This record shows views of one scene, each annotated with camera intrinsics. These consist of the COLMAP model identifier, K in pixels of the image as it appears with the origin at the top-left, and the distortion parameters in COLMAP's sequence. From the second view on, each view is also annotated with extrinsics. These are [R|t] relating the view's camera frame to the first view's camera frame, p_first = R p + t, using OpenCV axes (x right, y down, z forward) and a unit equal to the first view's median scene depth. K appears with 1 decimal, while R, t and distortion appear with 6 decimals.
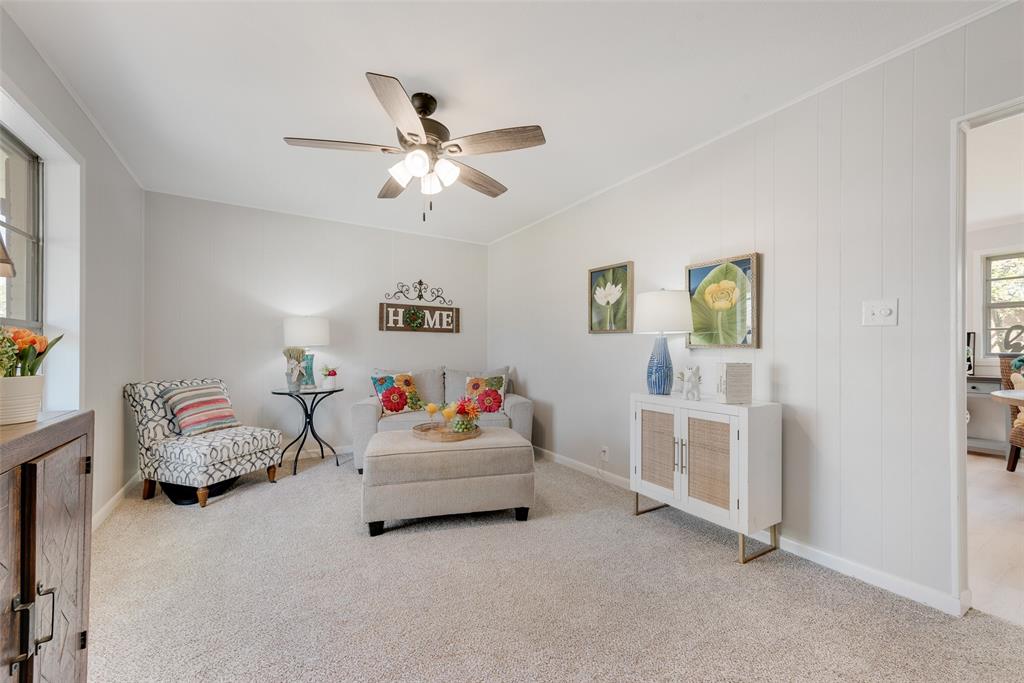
lens RADIAL K [[403.0, 0, 511.1], [0, 403.0, 349.1], [0, 0, 1]] dist [0.016485, -0.004013]
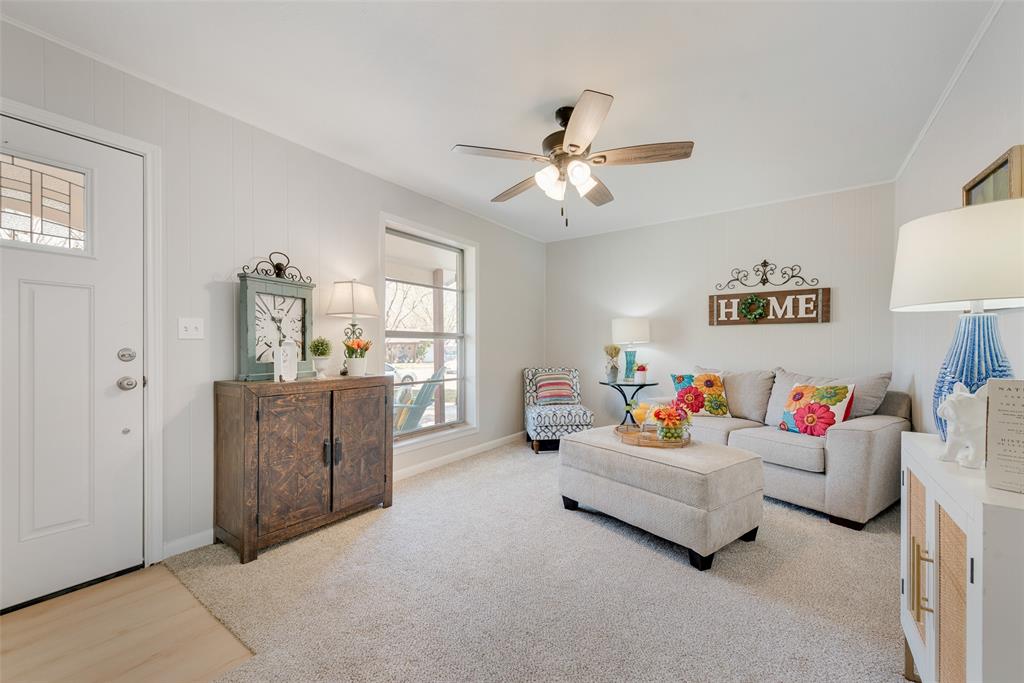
lens RADIAL K [[403.0, 0, 505.5], [0, 403.0, 349.4], [0, 0, 1]] dist [0.016485, -0.004013]
pose [[0.388009, 0.002962, -0.921651, 0.466611], [0.005147, 0.999972, 0.005381, 0.001452], [0.921641, -0.006832, 0.387983, 0.286226]]
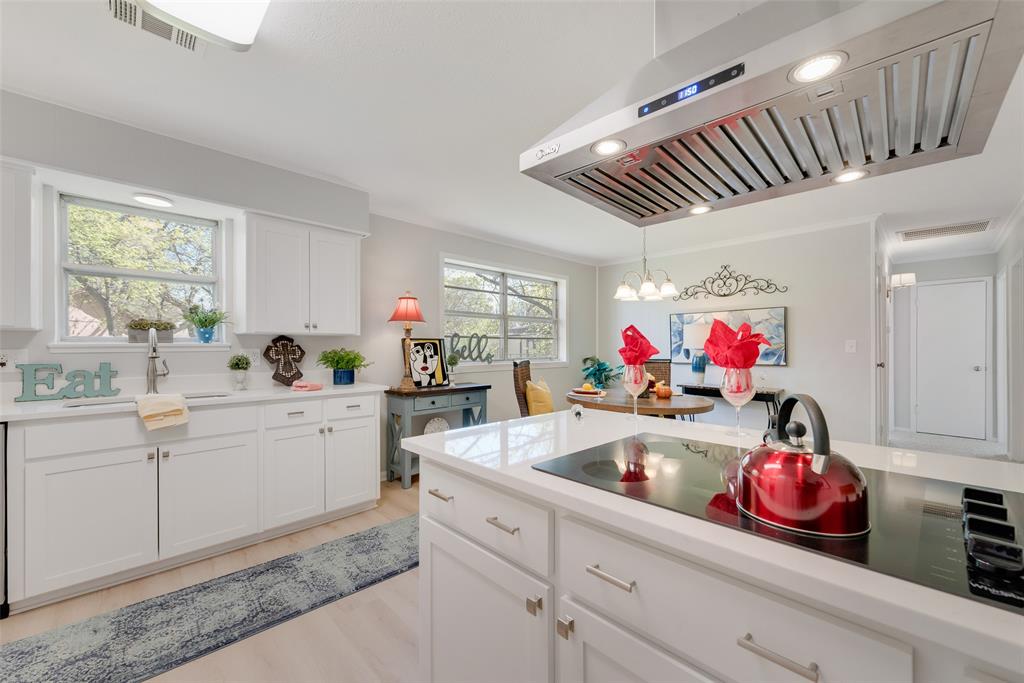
lens RADIAL K [[403.0, 0, 511.5], [0, 403.0, 347.9], [0, 0, 1]] dist [0.016485, -0.004013]
pose [[-0.213835, -0.003001, 0.976865, 0.259845], [-0.002803, 0.999993, 0.002459, -0.030740], [-0.976866, -0.002212, -0.213842, 1.389627]]
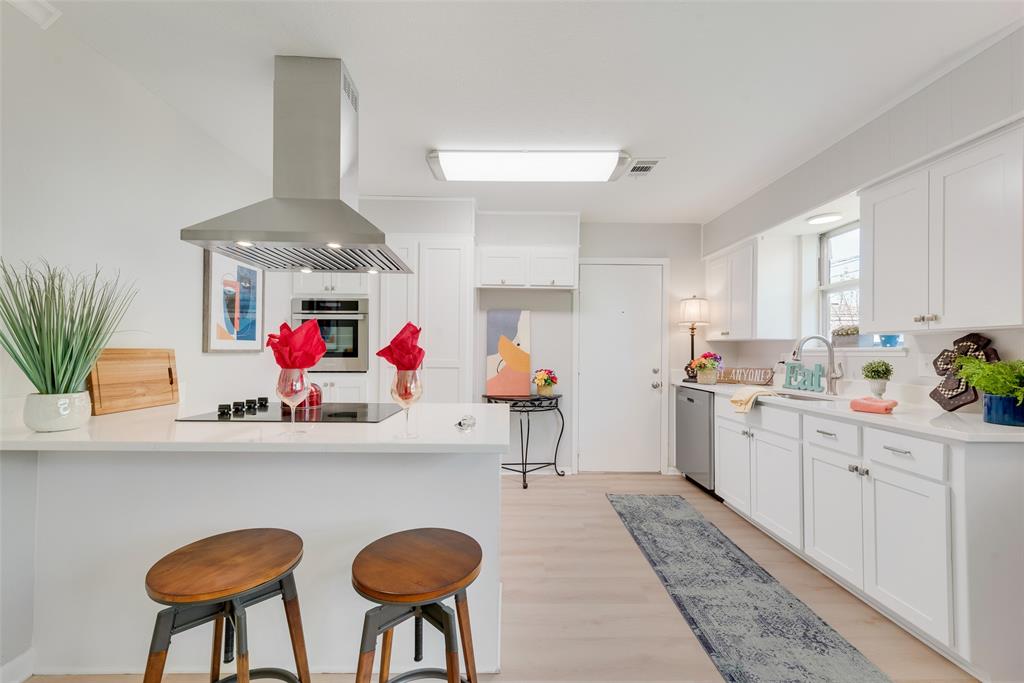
lens RADIAL K [[403.0, 0, 507.8], [0, 403.0, 347.7], [0, 0, 1]] dist [0.016485, -0.004013]
pose [[0.856449, -0.000076, -0.516232, 1.009613], [-0.002894, 0.999984, -0.004948, -0.030018], [0.516224, 0.005732, 0.856434, 0.836197]]
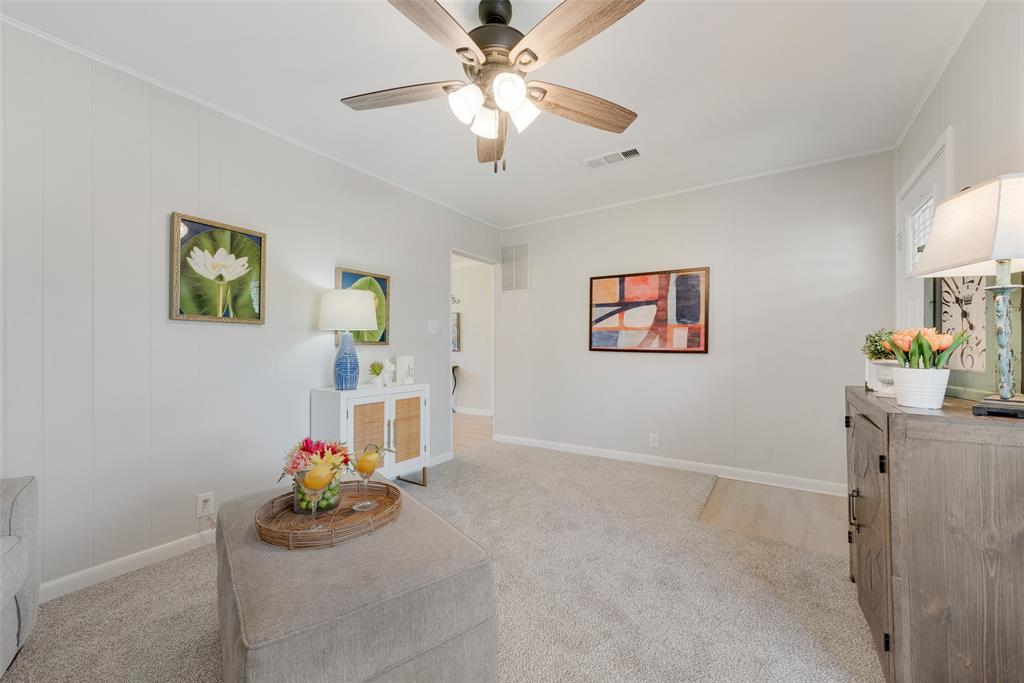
lens RADIAL K [[403.0, 0, 504.3], [0, 403.0, 342.3], [0, 0, 1]] dist [0.016485, -0.004013]
pose [[-0.403508, 0.006718, 0.914951, -0.586848], [-0.000294, 0.999972, -0.007472, 0.000042], [-0.914976, -0.003284, -0.403495, 0.845507]]
